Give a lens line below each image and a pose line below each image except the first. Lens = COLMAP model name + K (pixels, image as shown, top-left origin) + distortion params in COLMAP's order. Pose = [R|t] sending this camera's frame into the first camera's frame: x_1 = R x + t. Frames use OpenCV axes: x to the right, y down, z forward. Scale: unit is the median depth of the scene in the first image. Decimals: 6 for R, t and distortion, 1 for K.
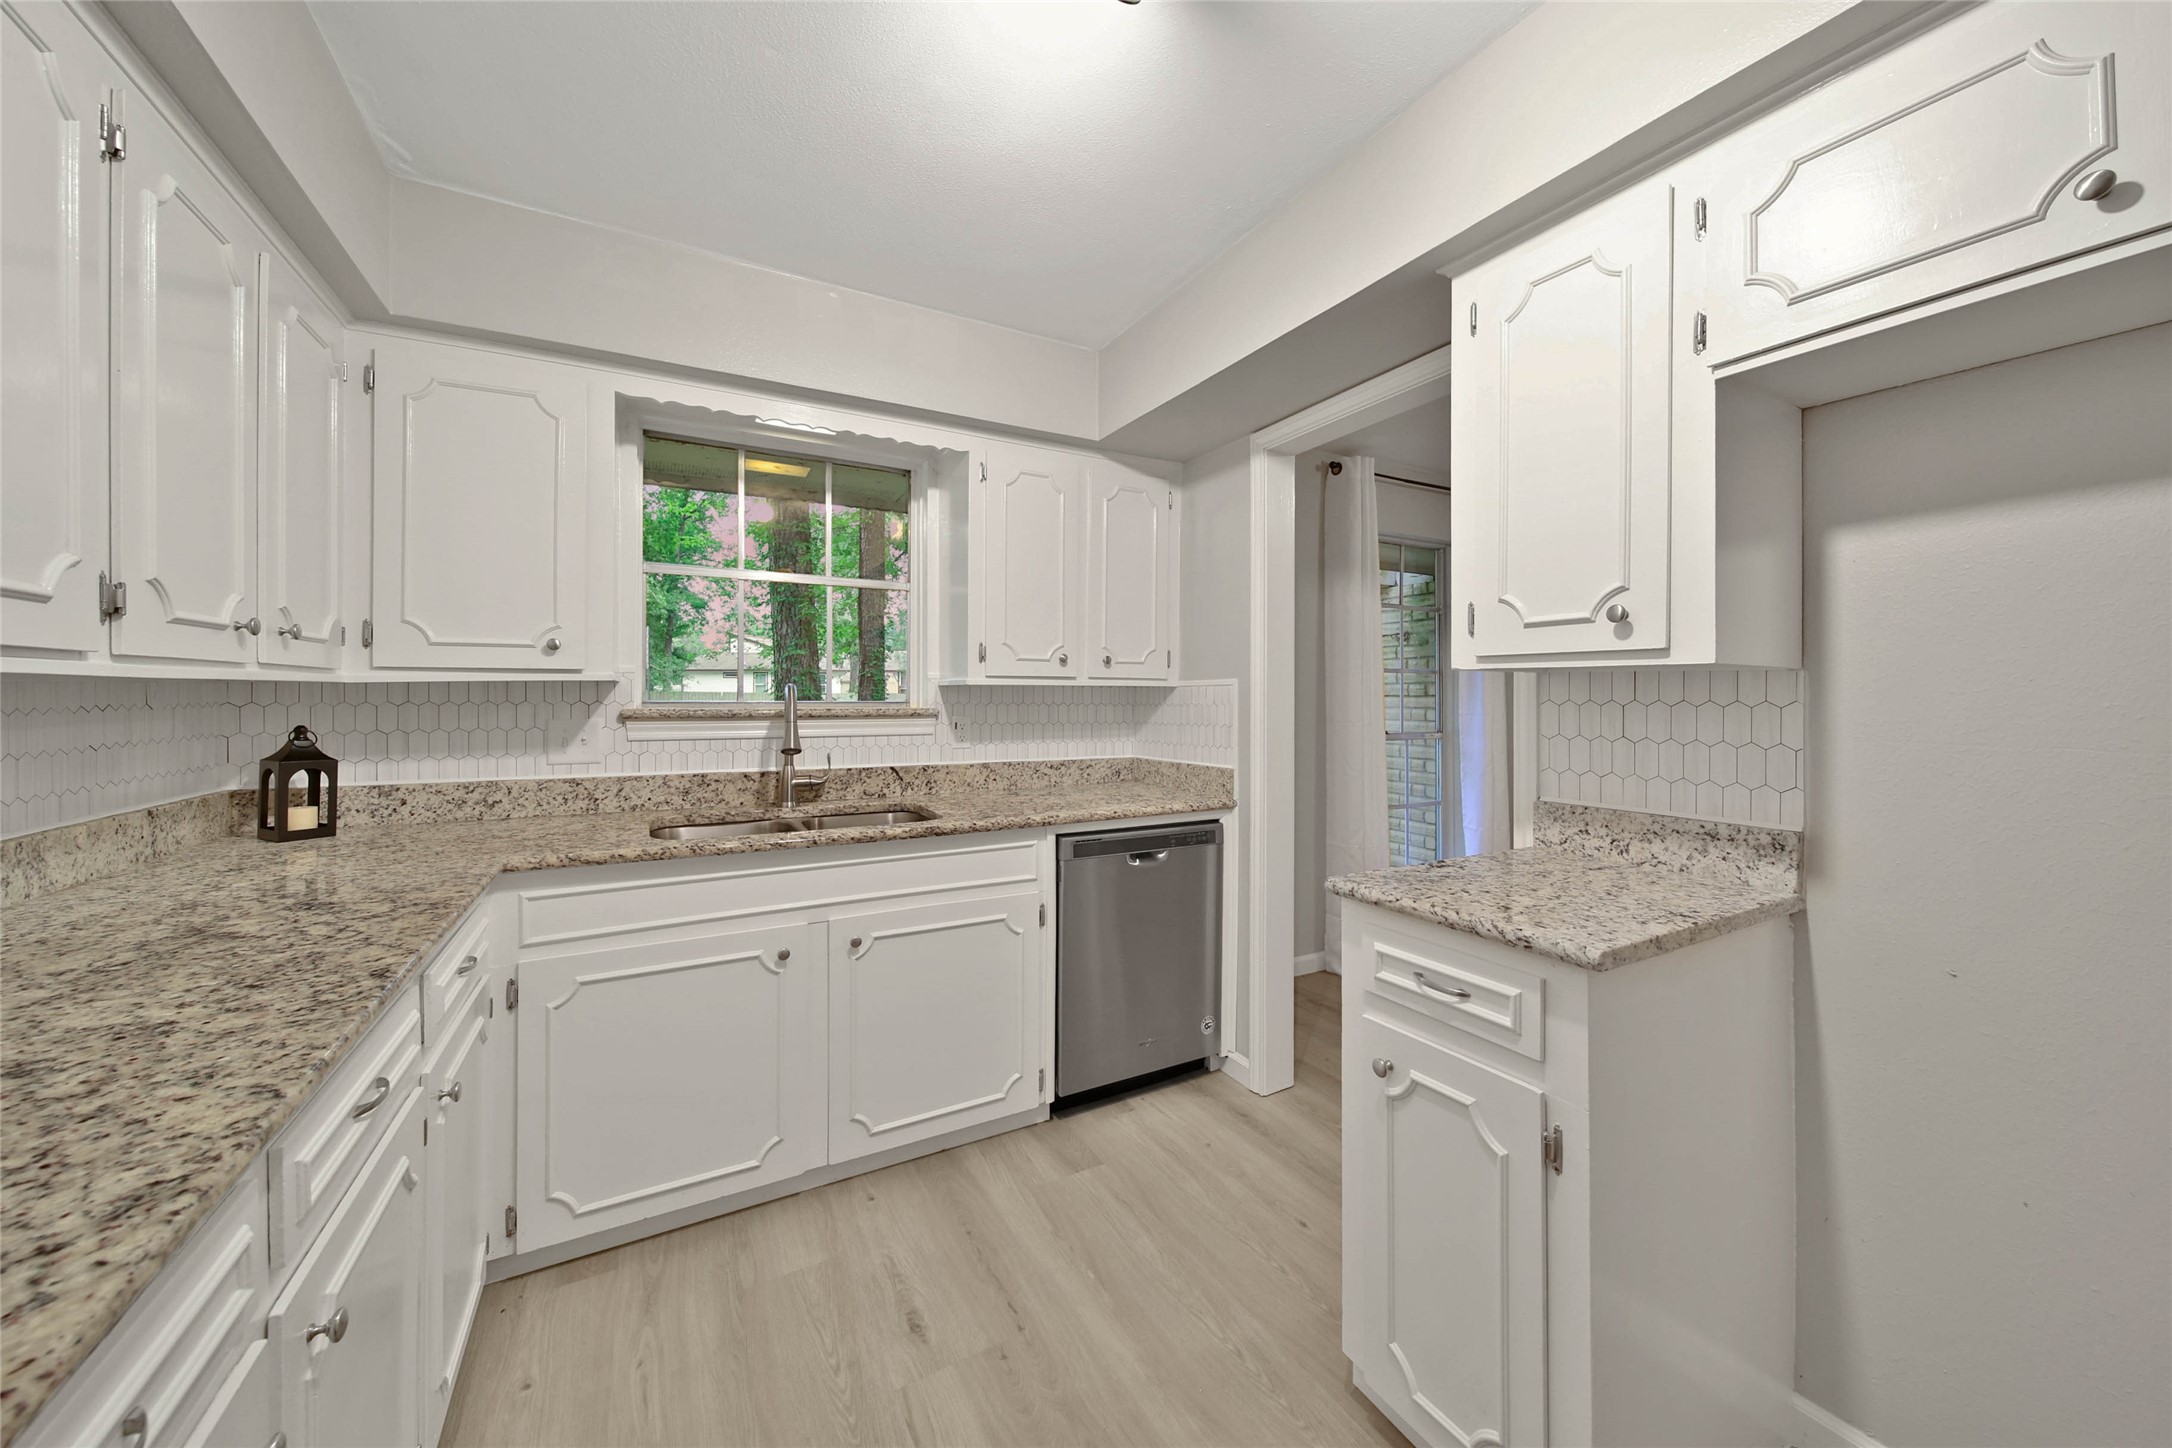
lens RADIAL K [[778.4, 0, 1090.4], [0, 778.4, 691.9], [0, 0, 1]] dist [-0.000457, -0.000231]
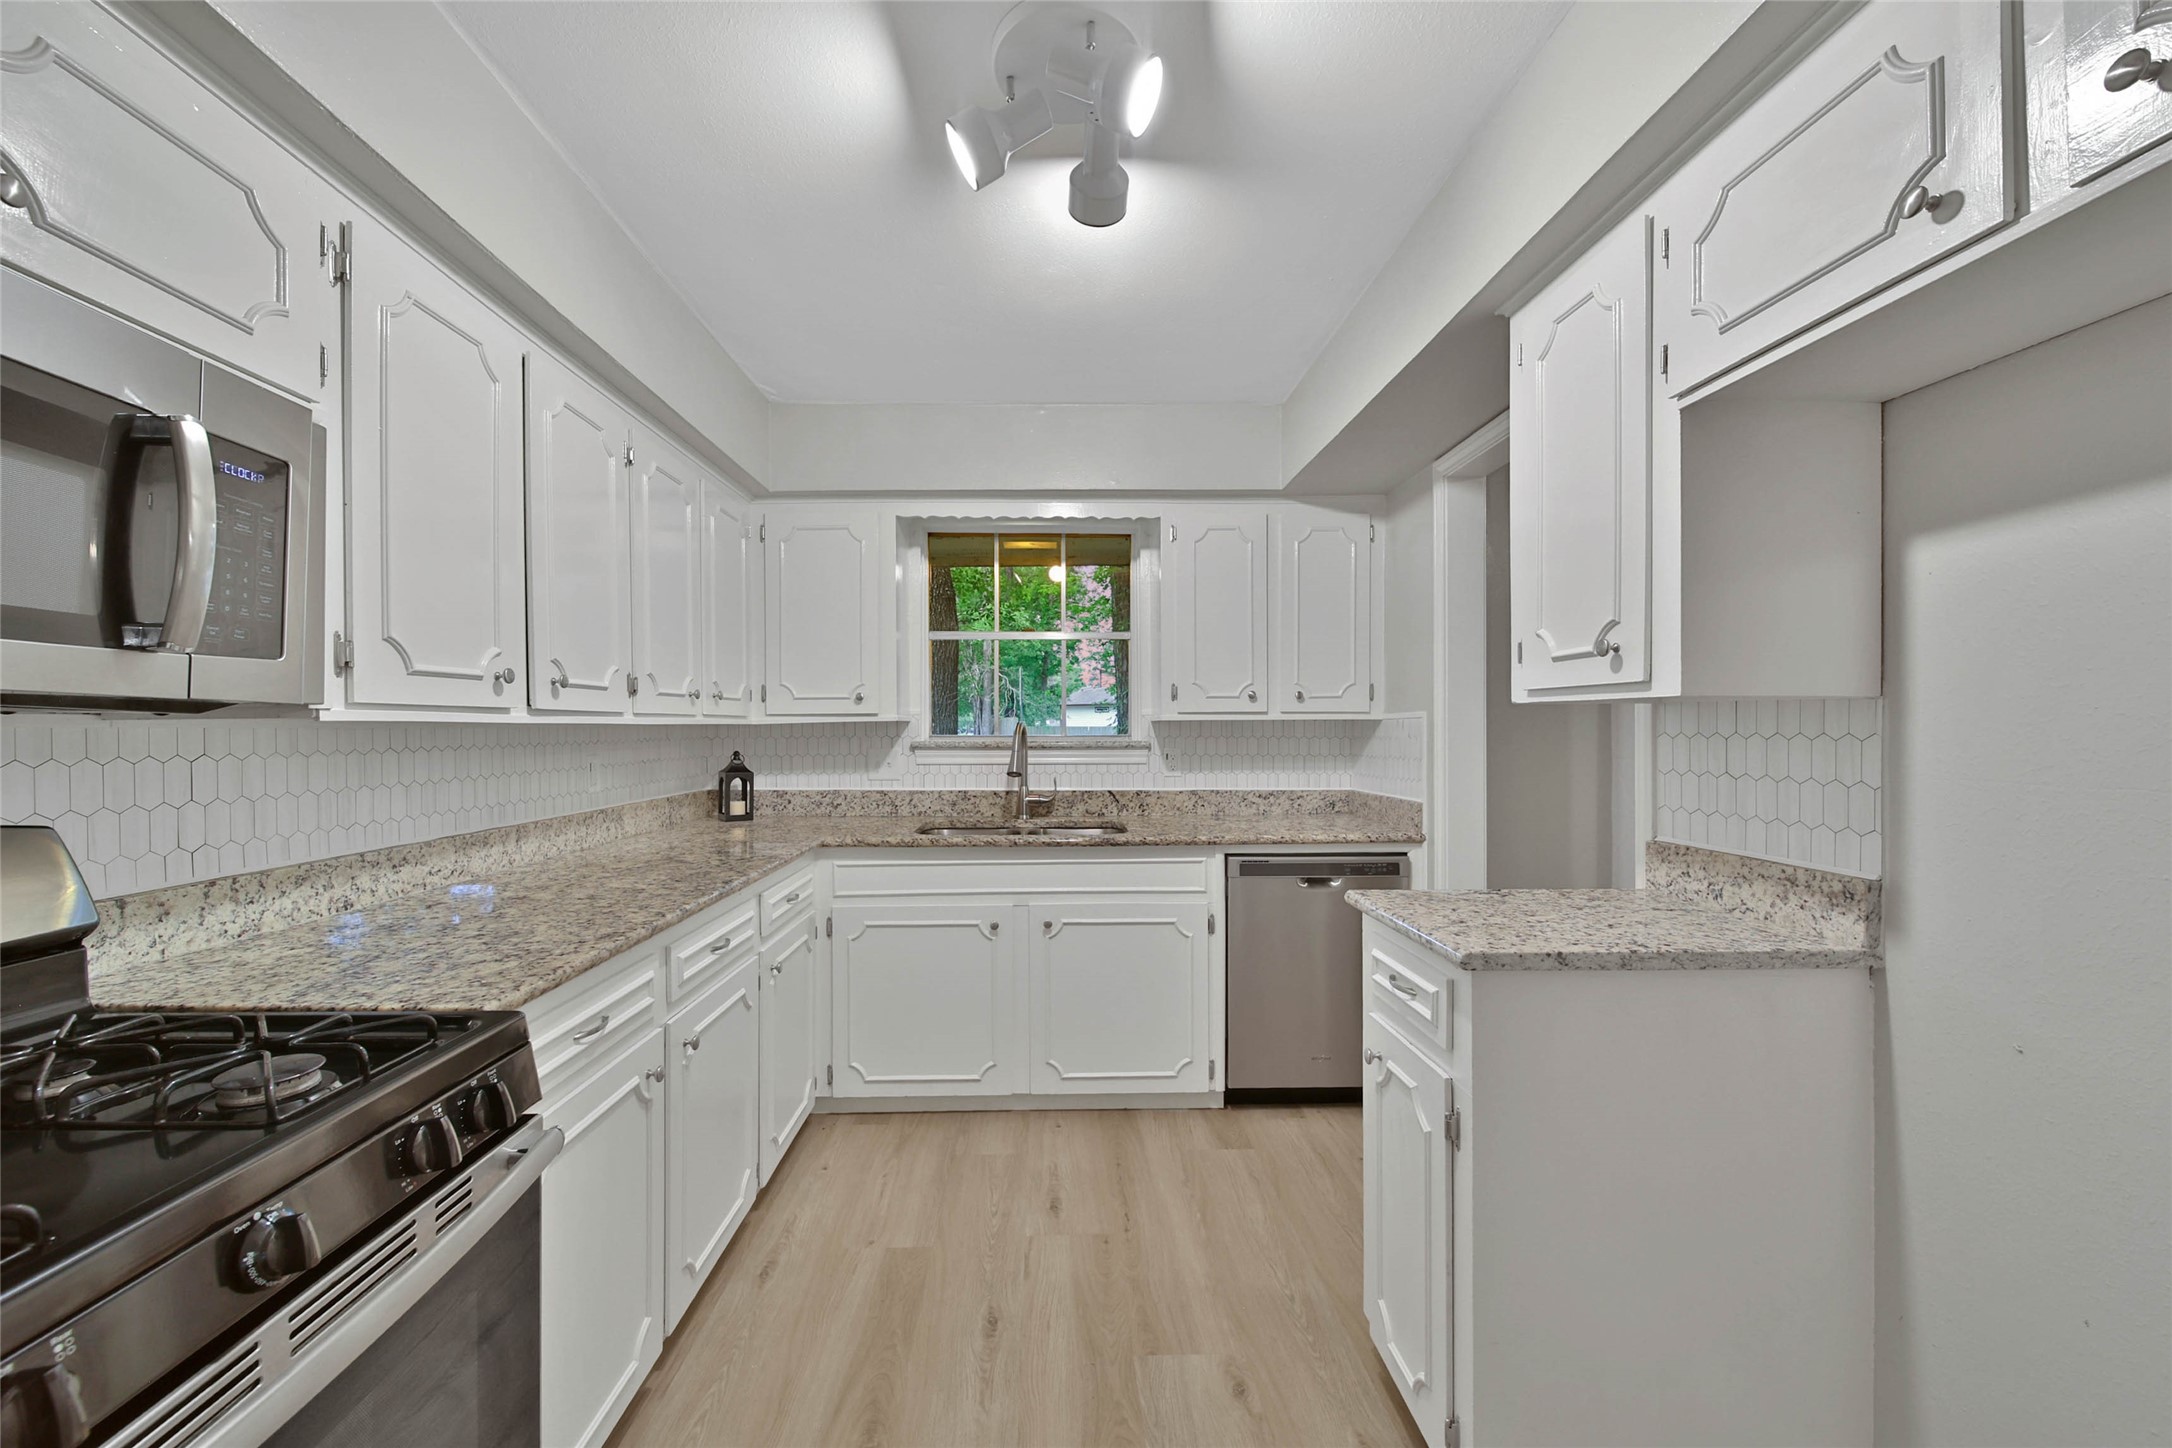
lens RADIAL K [[819.7, 0, 1059.9], [0, 819.7, 730.8], [0, 0, 1]] dist [-0.000460, -0.000117]
pose [[0.883227, -0.004538, -0.468924, 0.322144], [0.008255, 0.999949, 0.005870, -0.002622], [0.468873, -0.009056, 0.883219, -0.161104]]
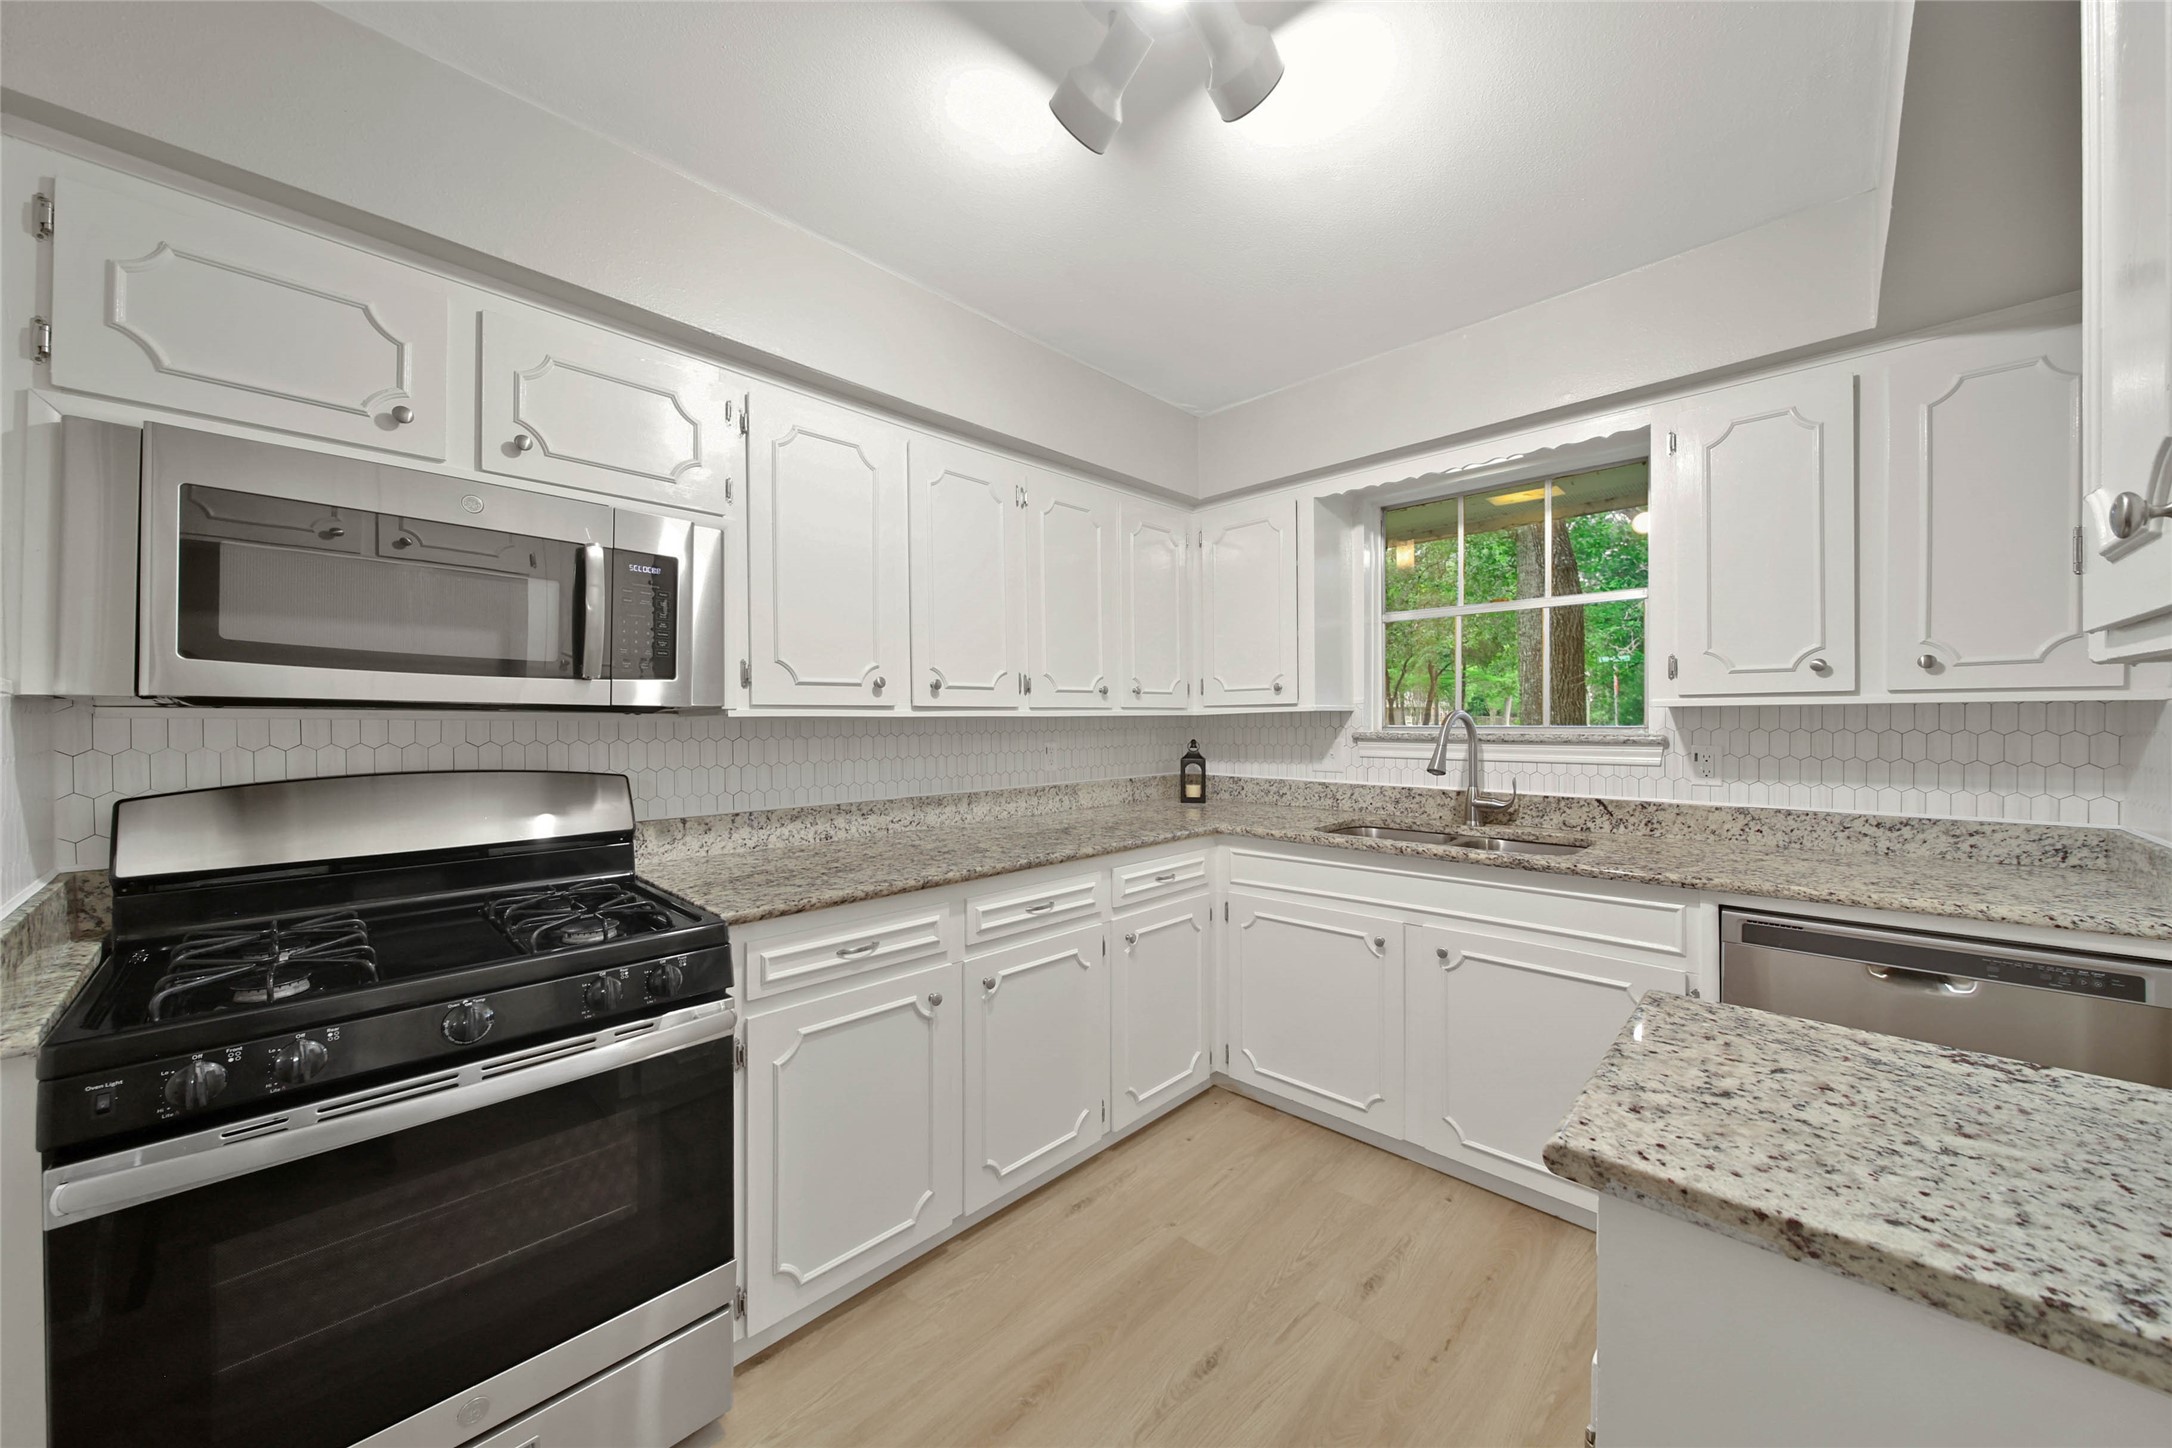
lens RADIAL K [[772.5, 0, 1098.4], [0, 772.5, 723.9], [0, 0, 1]] dist [-0.000017, -0.000171]
pose [[0.301146, 0.000420, -0.953578, 0.524123], [0.011409, 0.999927, 0.004043, -0.001351], [0.953510, -0.012097, 0.301119, 0.220199]]
